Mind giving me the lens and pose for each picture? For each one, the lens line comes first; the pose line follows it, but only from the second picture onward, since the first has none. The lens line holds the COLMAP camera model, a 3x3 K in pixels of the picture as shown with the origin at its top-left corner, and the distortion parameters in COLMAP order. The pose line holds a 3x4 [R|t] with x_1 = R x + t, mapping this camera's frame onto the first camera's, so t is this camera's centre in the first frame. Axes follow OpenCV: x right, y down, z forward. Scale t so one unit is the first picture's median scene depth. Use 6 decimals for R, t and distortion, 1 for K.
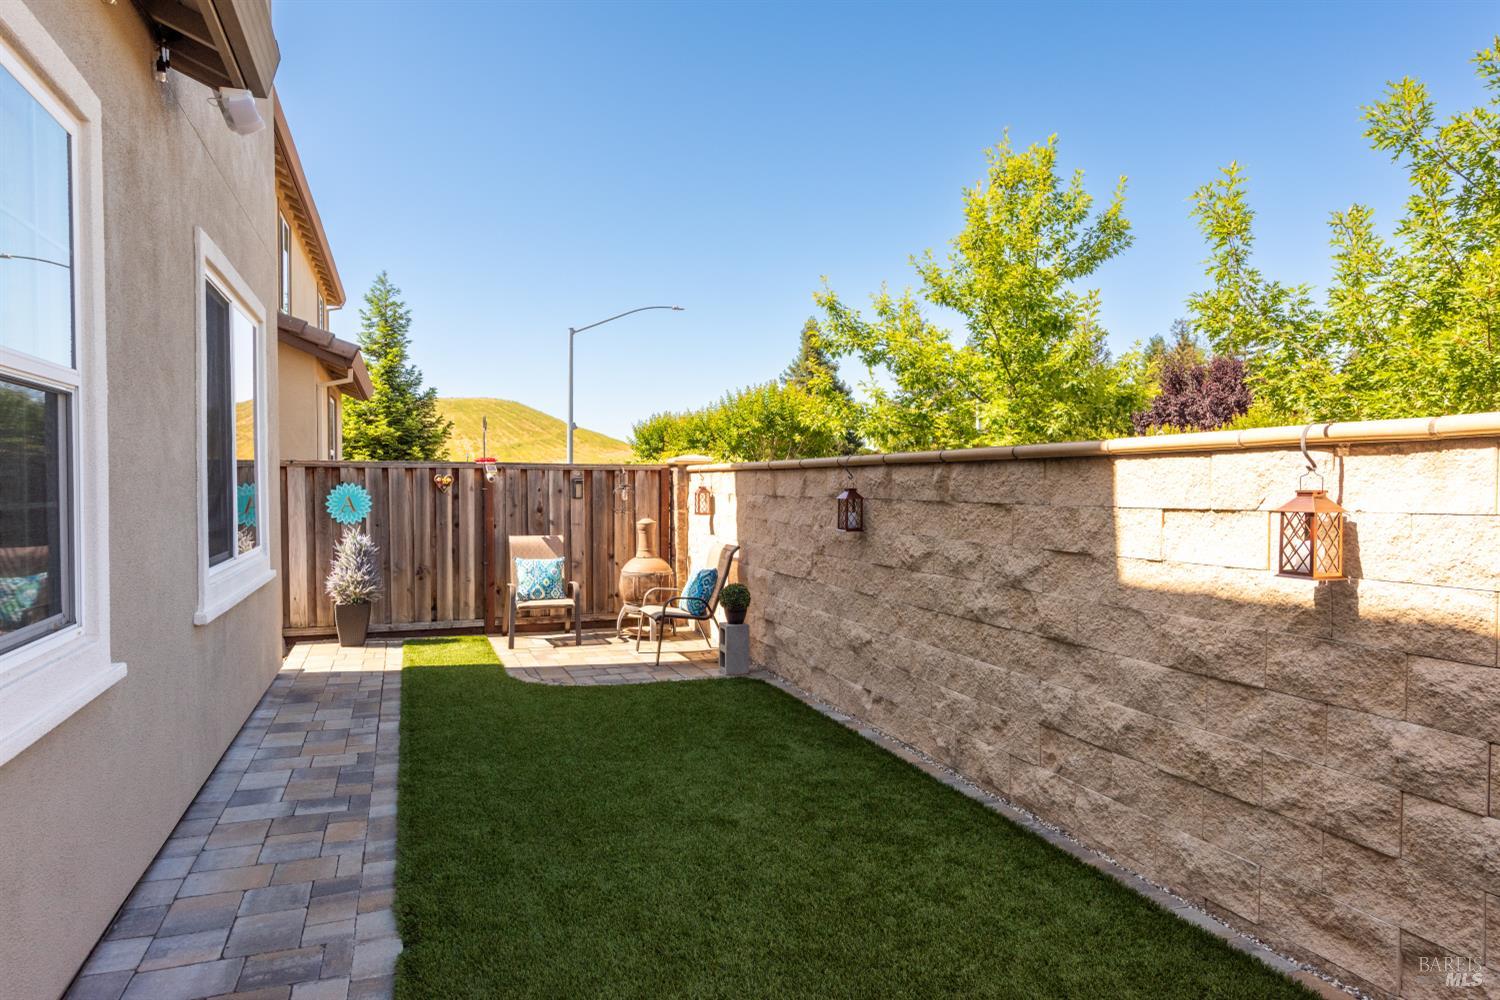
lens RADIAL K [[880.1, 0, 746.1], [0, 880.1, 500.7], [0, 0, 1]] dist [0.021674, 0.000705]
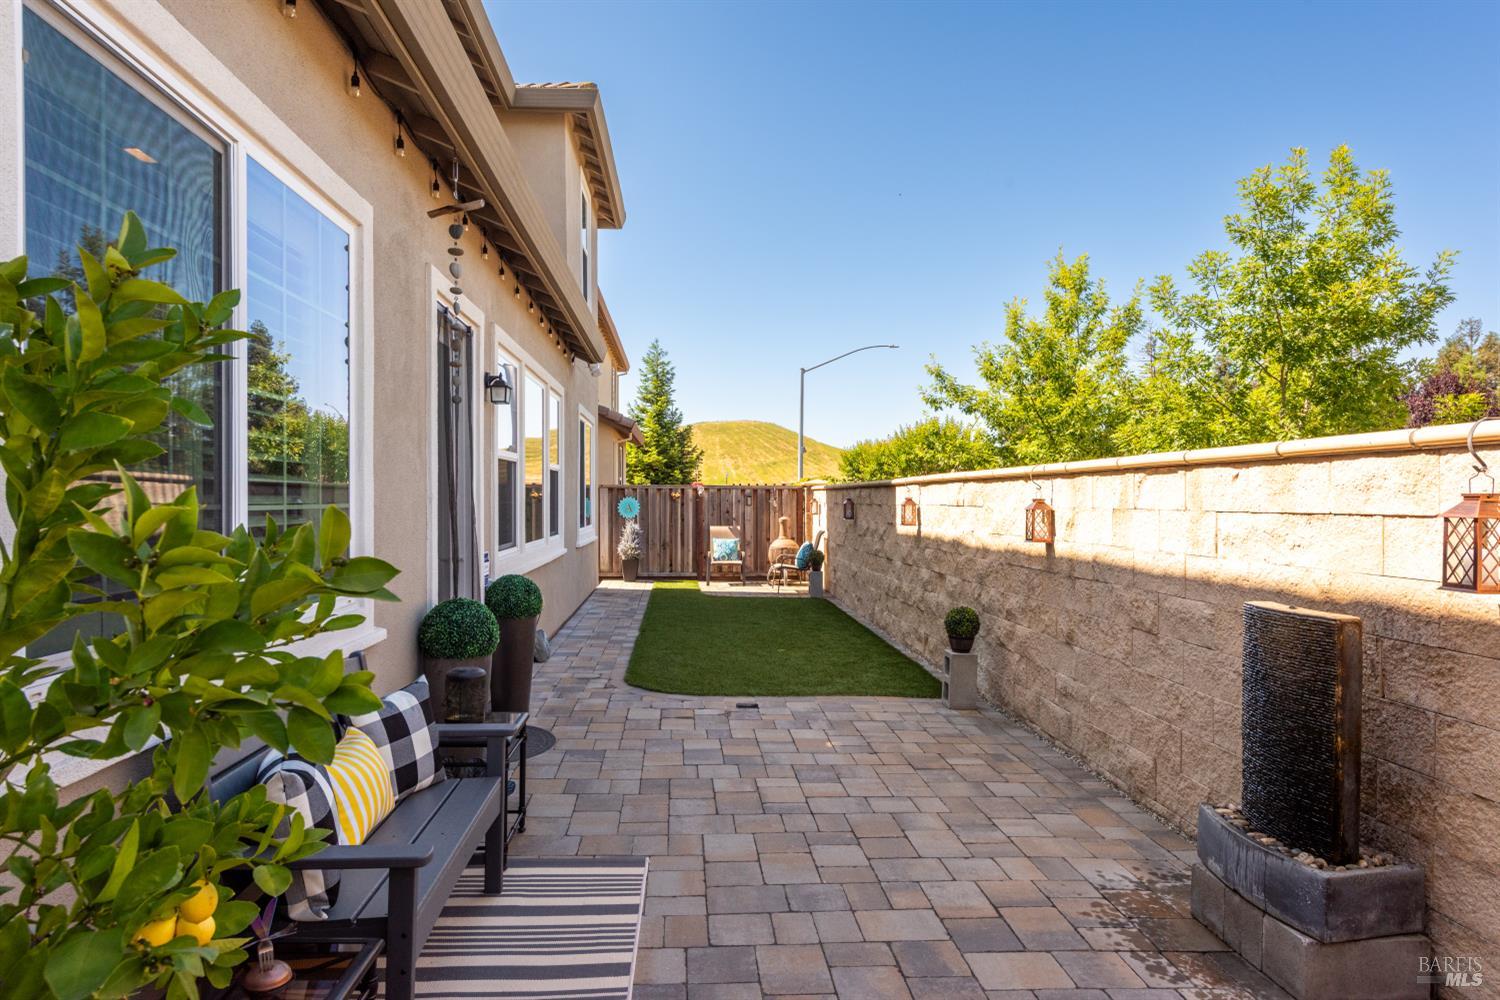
lens RADIAL K [[880.1, 0, 744.2], [0, 880.1, 498.7], [0, 0, 1]] dist [0.021674, 0.000705]
pose [[0.956683, 0.001138, -0.291130, 0.318532], [-0.006919, 0.999799, -0.018826, 0.017462], [0.291050, 0.020025, 0.956498, -0.693611]]
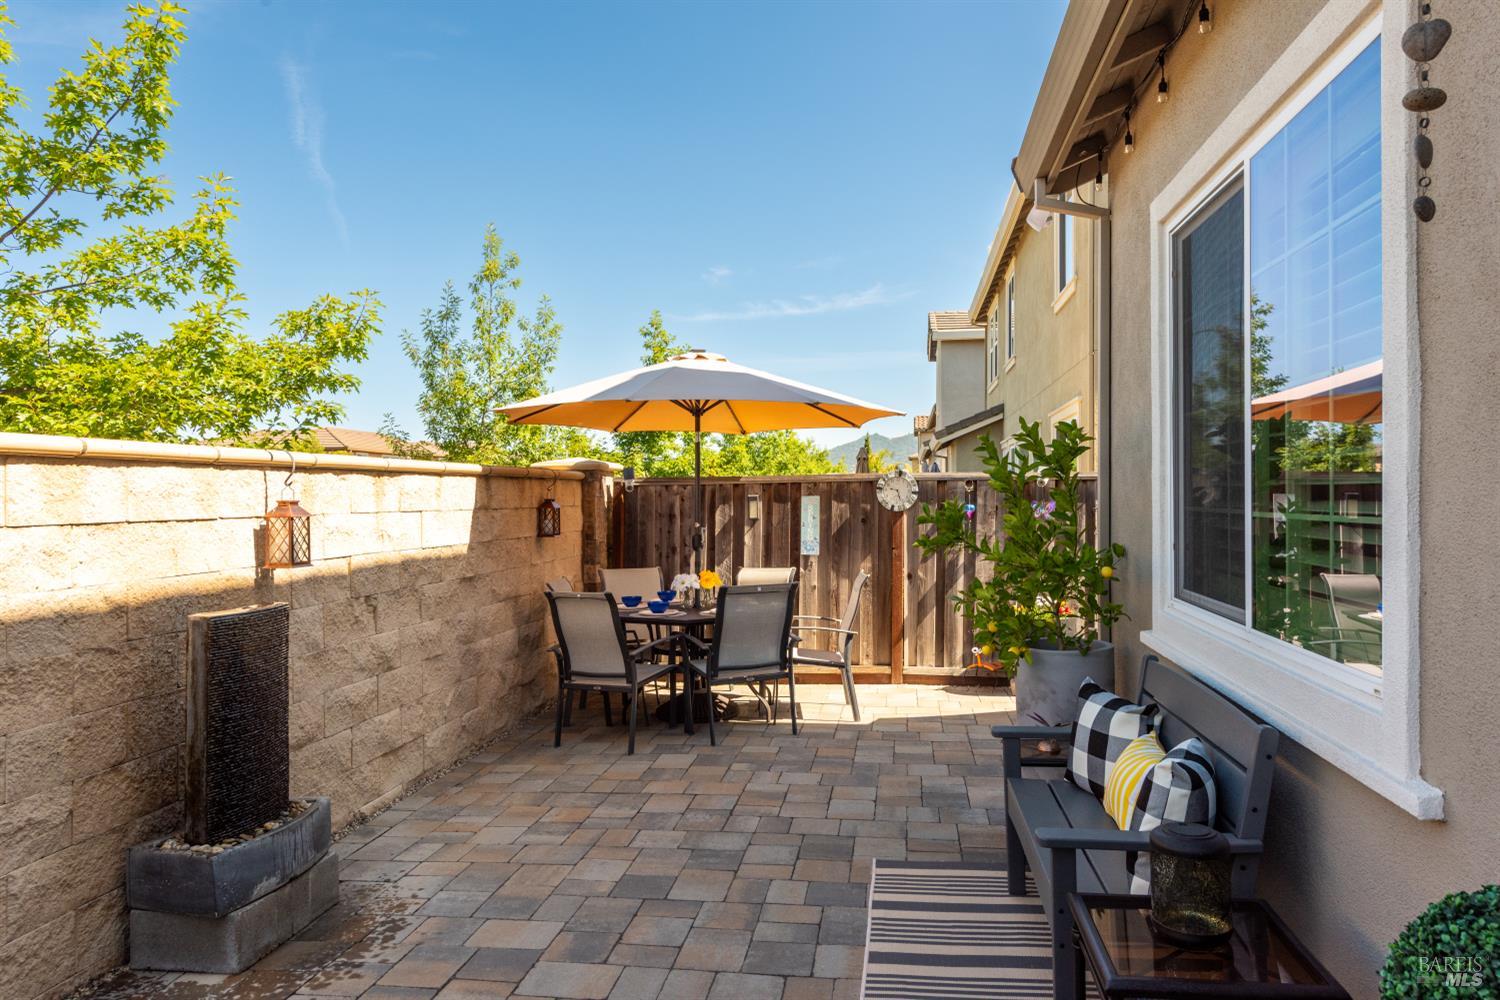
lens RADIAL K [[984.5, 0, 747.8], [0, 984.5, 497.5], [0, 0, 1]] dist [0.031295, -0.007503]
pose [[-0.867509, 0.002179, 0.497416, -2.474430], [0.013624, 0.999719, 0.019380, -0.144465], [-0.497234, 0.023589, -0.867296, 5.713795]]
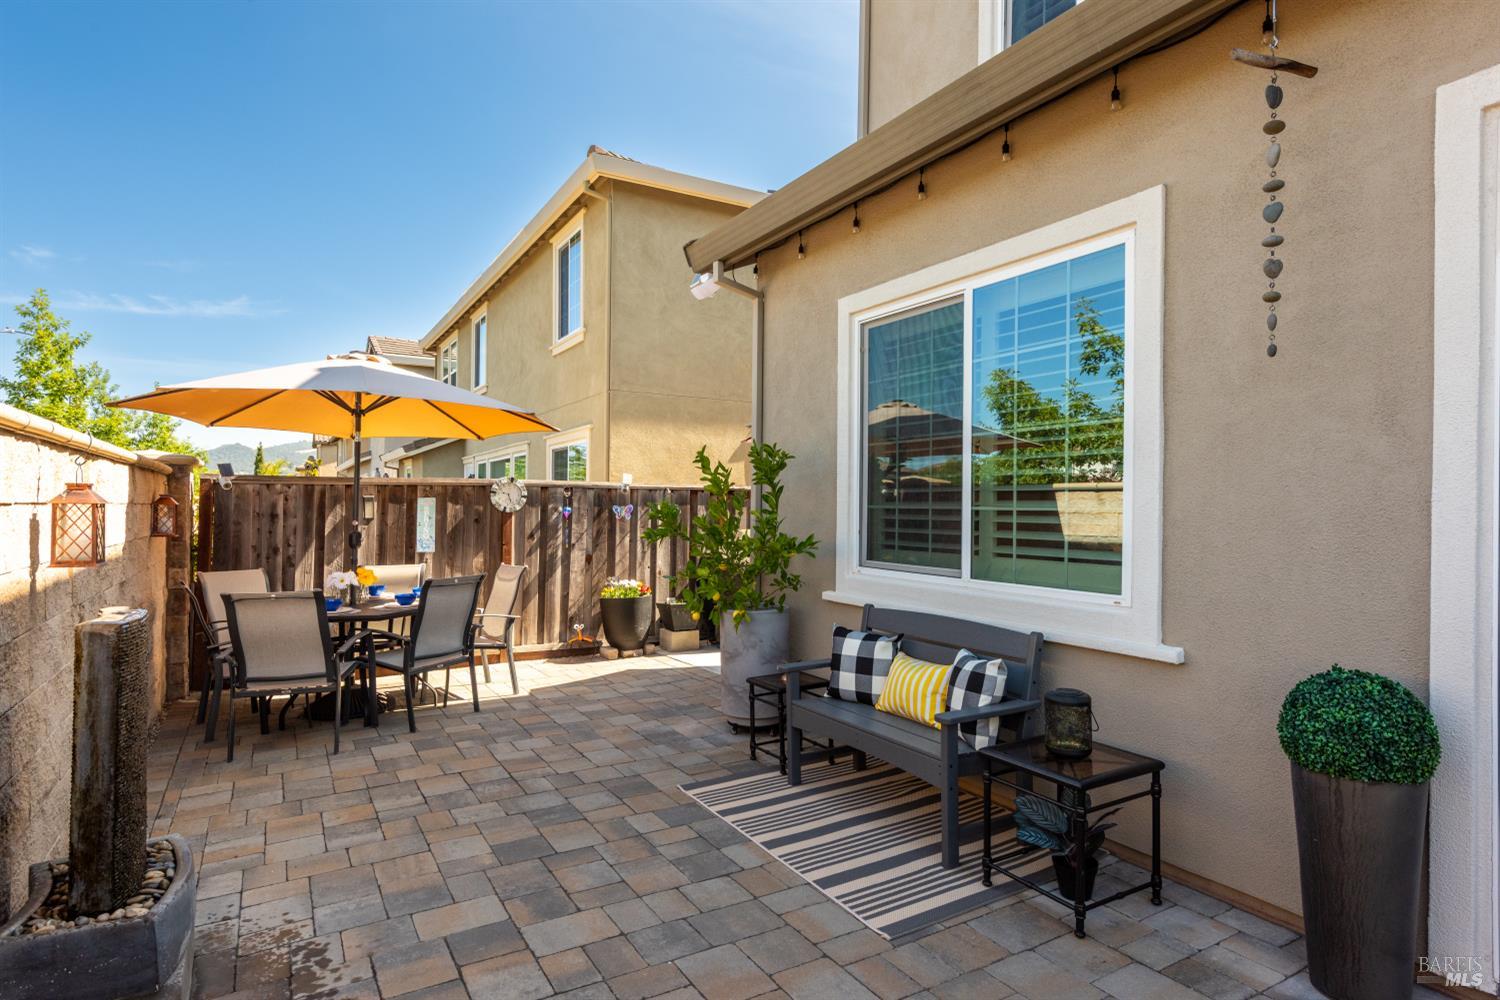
lens RADIAL K [[827.7, 0, 747.8], [0, 827.7, 503.3], [0, 0, 1]] dist [0.020375, -0.003026]
pose [[-0.987803, -0.011054, -0.155316, -0.278649], [-0.013242, 0.999827, 0.013059, -0.067705], [0.155145, 0.014956, -0.987779, 6.272862]]
